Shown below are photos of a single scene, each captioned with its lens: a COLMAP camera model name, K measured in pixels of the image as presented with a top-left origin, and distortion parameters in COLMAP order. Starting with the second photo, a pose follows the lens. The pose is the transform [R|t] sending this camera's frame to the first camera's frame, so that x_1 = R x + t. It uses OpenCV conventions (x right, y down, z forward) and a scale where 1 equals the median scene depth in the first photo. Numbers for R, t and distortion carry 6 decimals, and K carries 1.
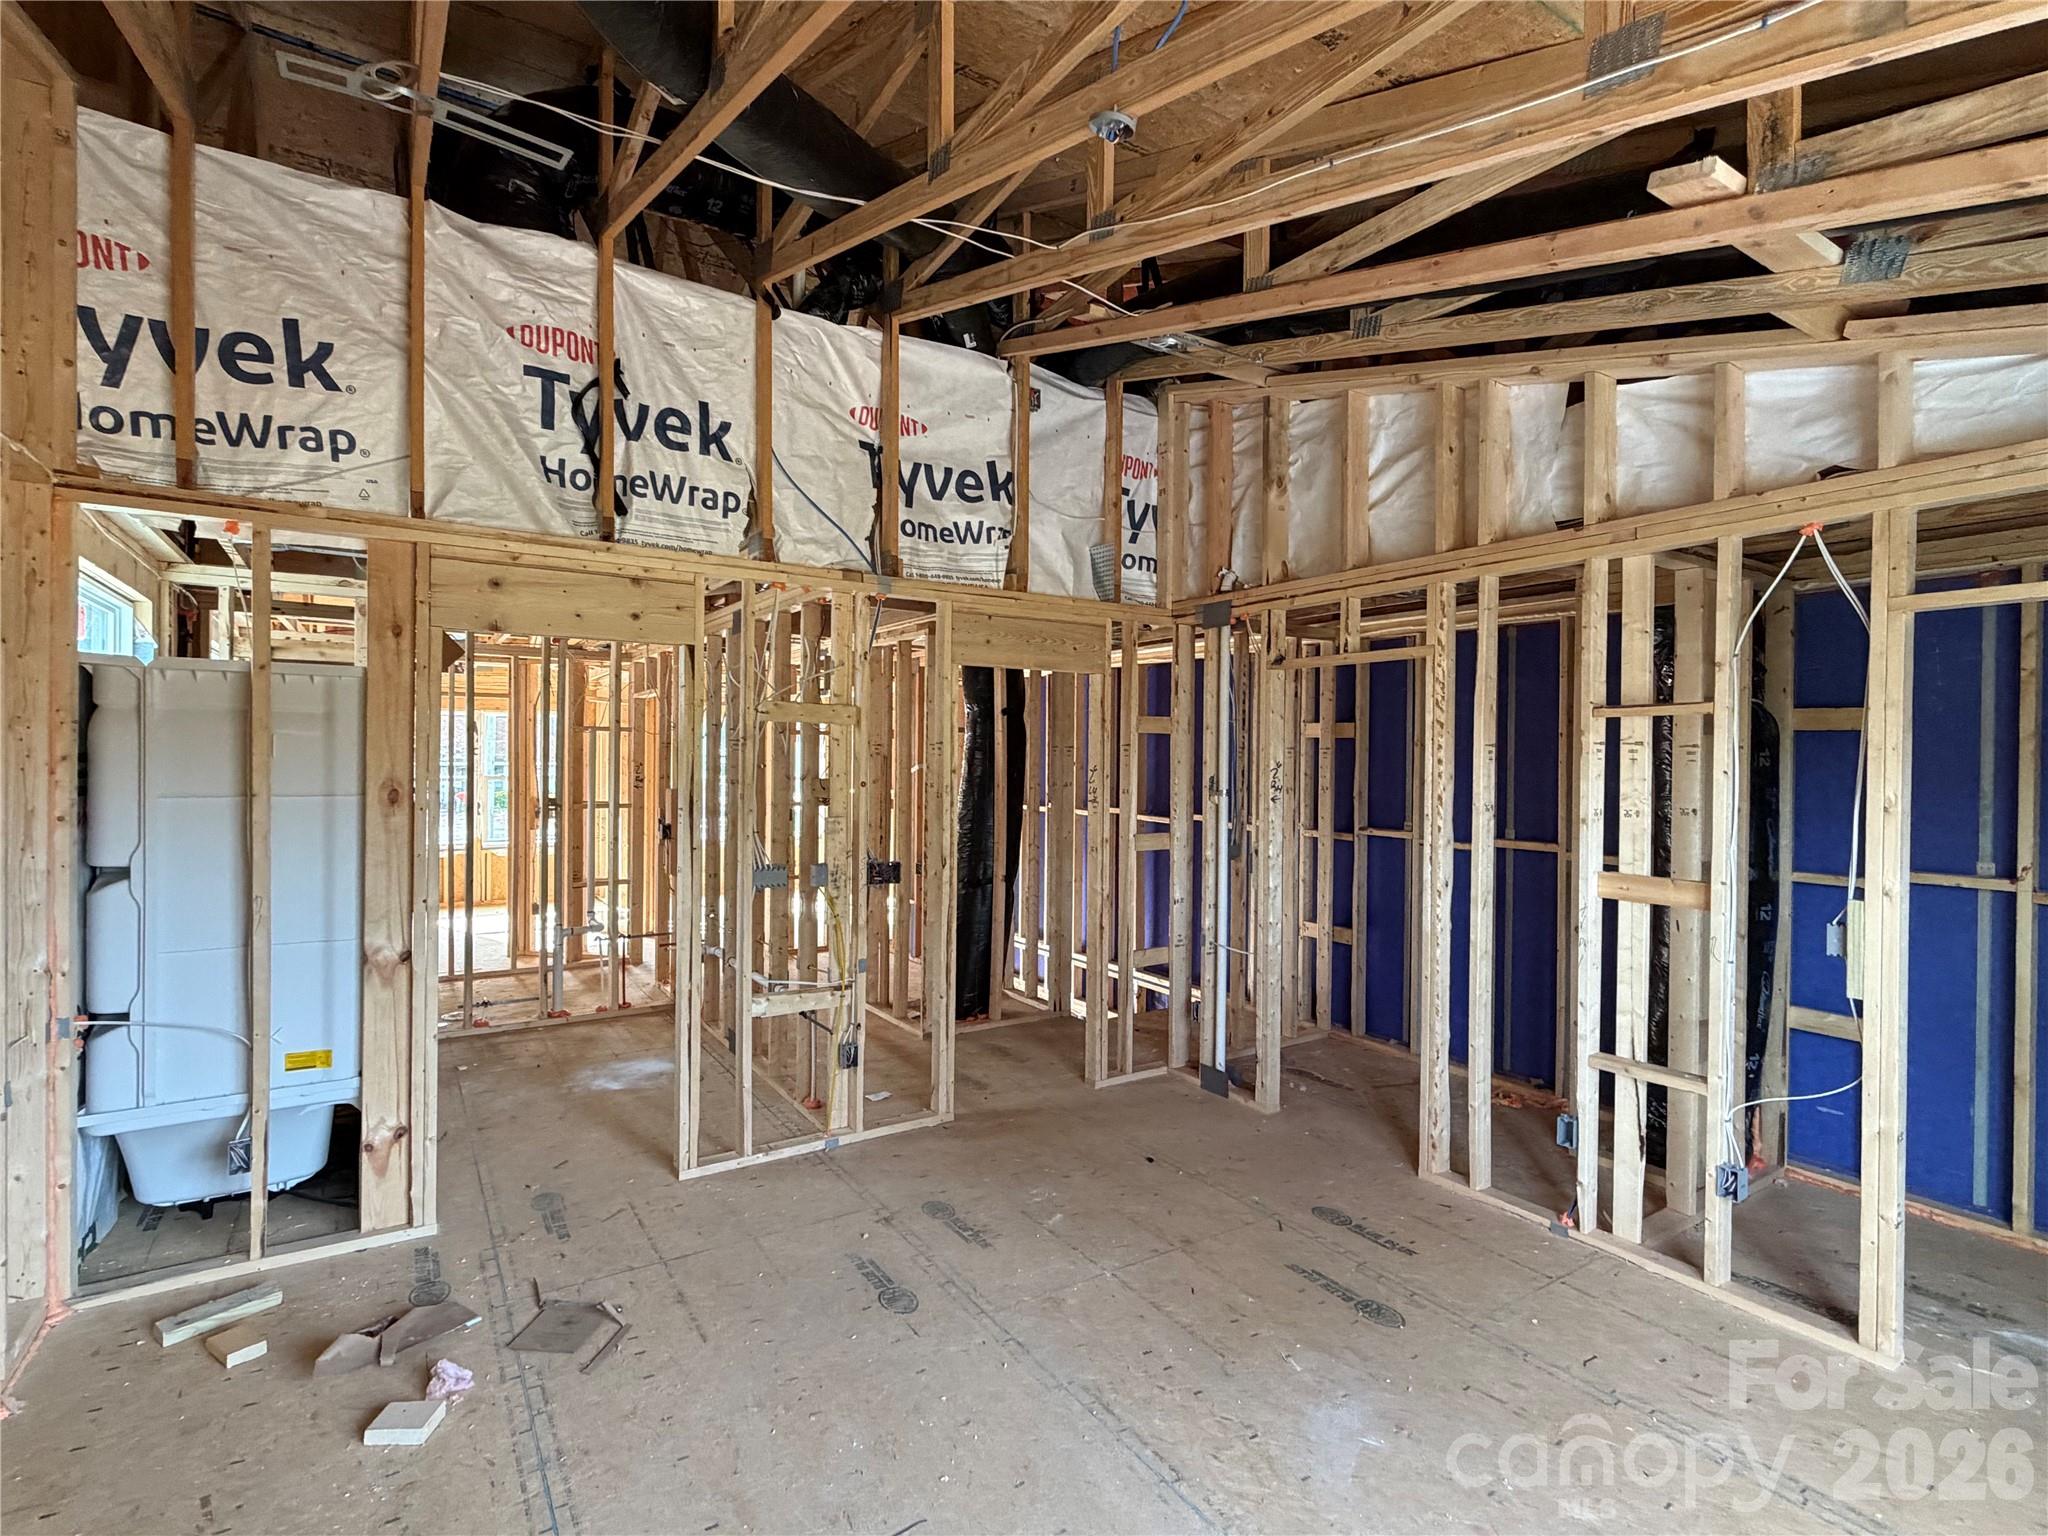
lens RADIAL K [[982.5, 0, 1014.1], [0, 982.5, 767.2], [0, 0, 1]] dist [-0.001057, 0.001081]
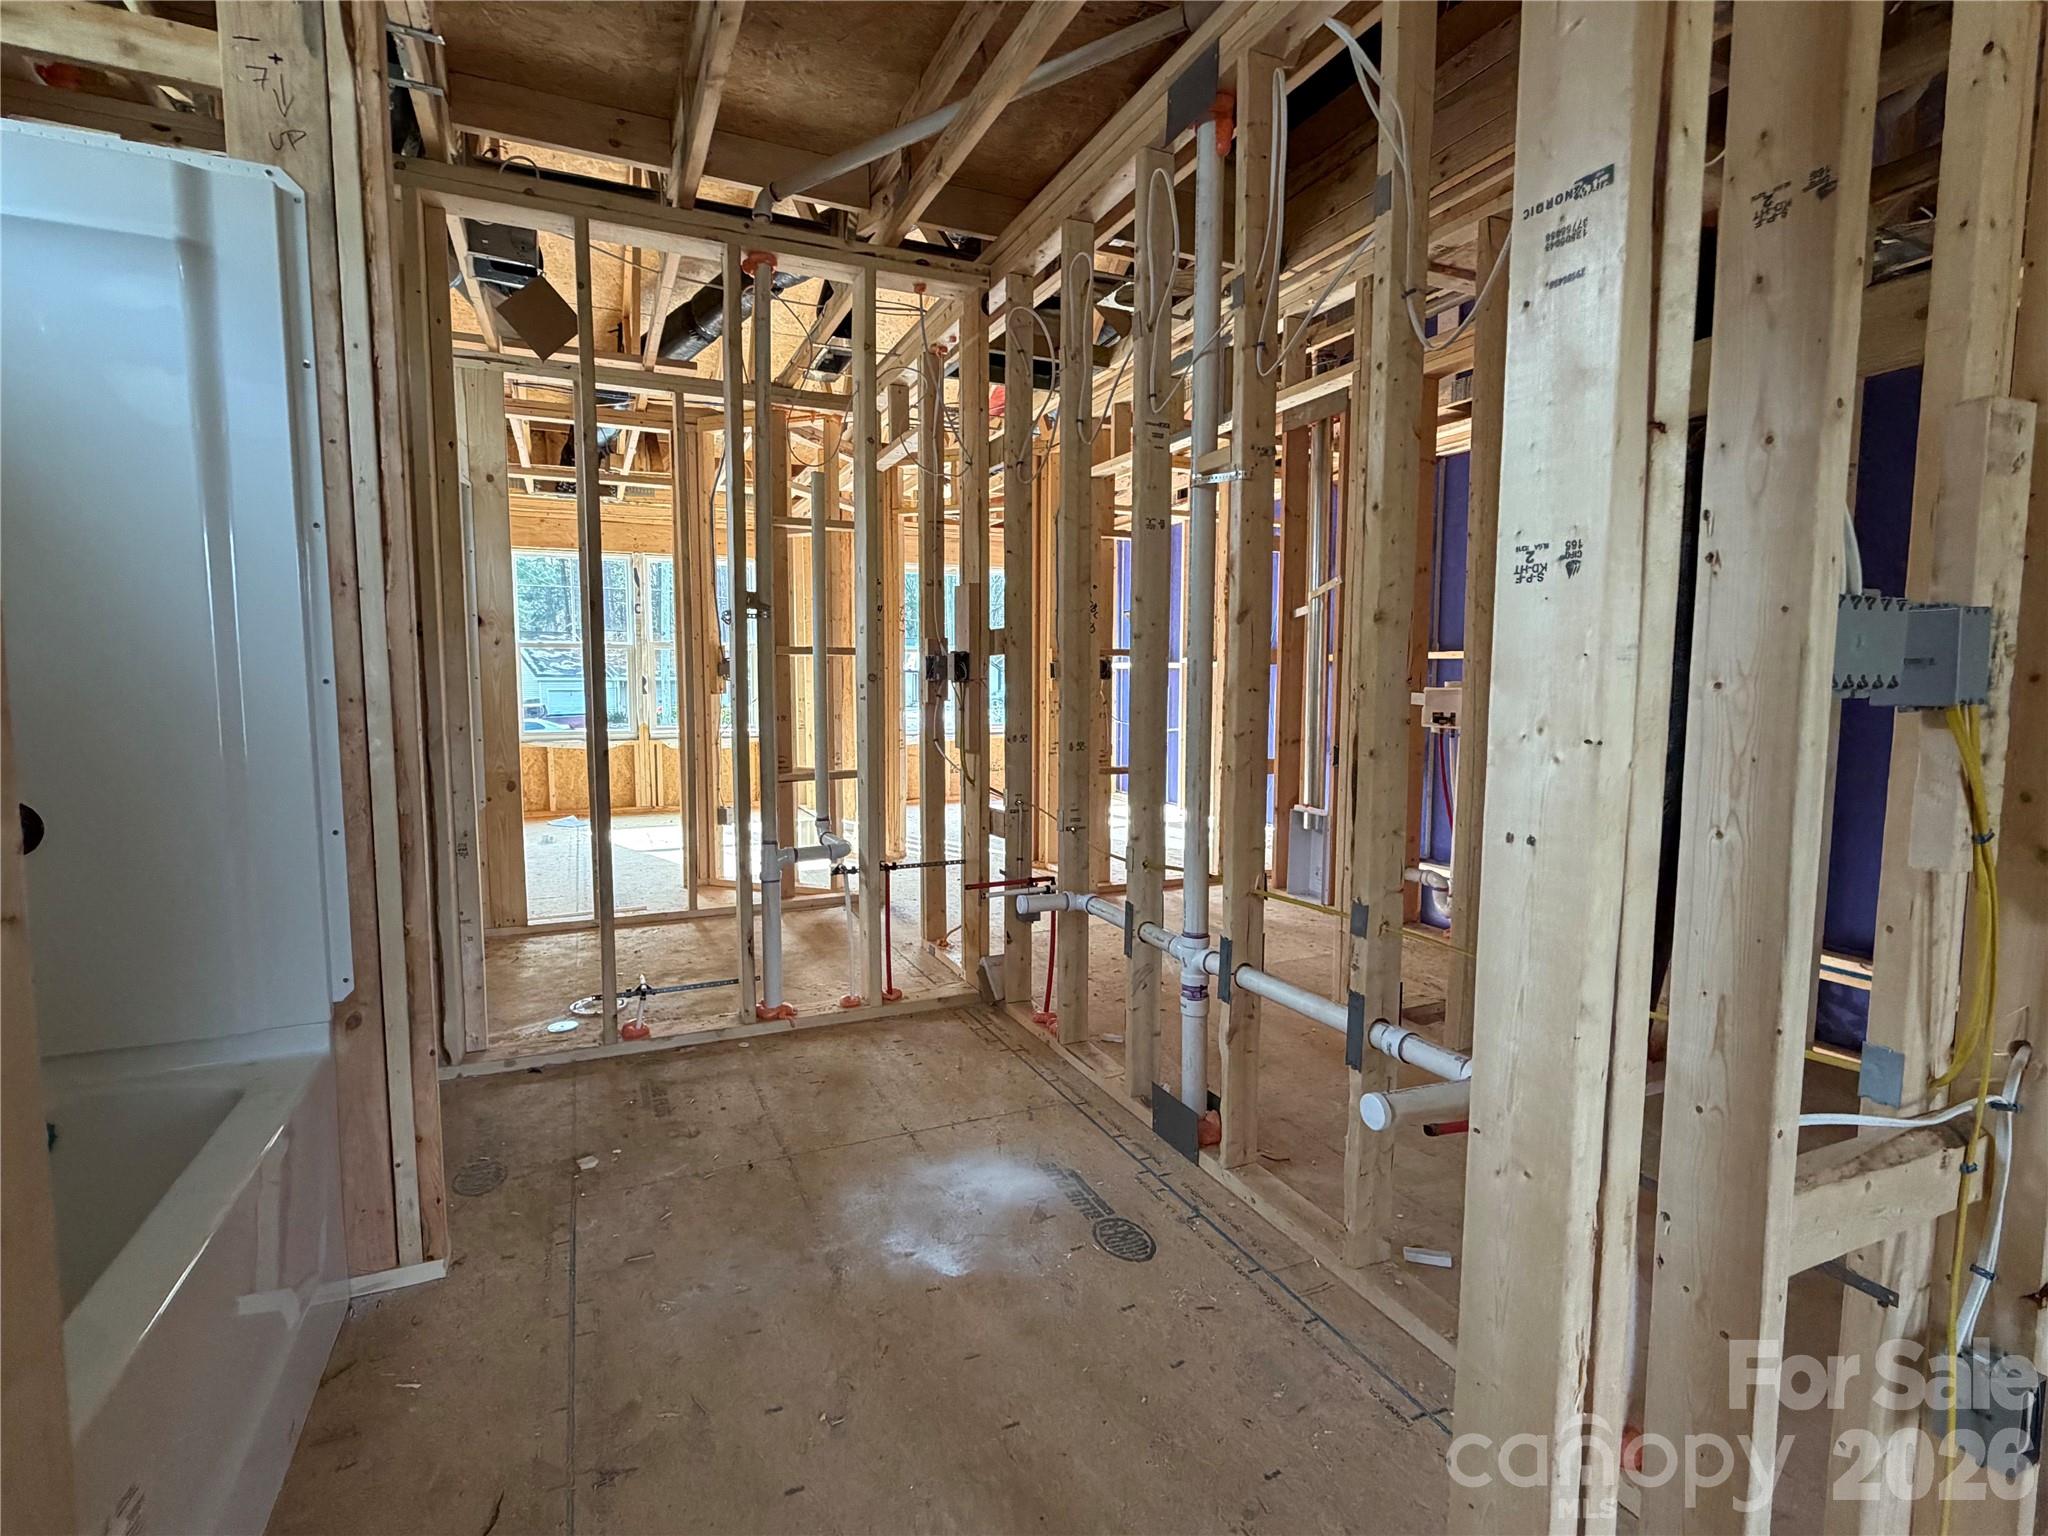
lens RADIAL K [[982.5, 0, 1030.1], [0, 982.5, 767.1], [0, 0, 1]] dist [-0.001057, 0.001081]
pose [[0.990546, 0.007001, -0.136999, -0.258920], [0.004270, 0.996639, 0.081802, 0.078651], [0.137111, -0.081613, 0.987188, 0.513155]]
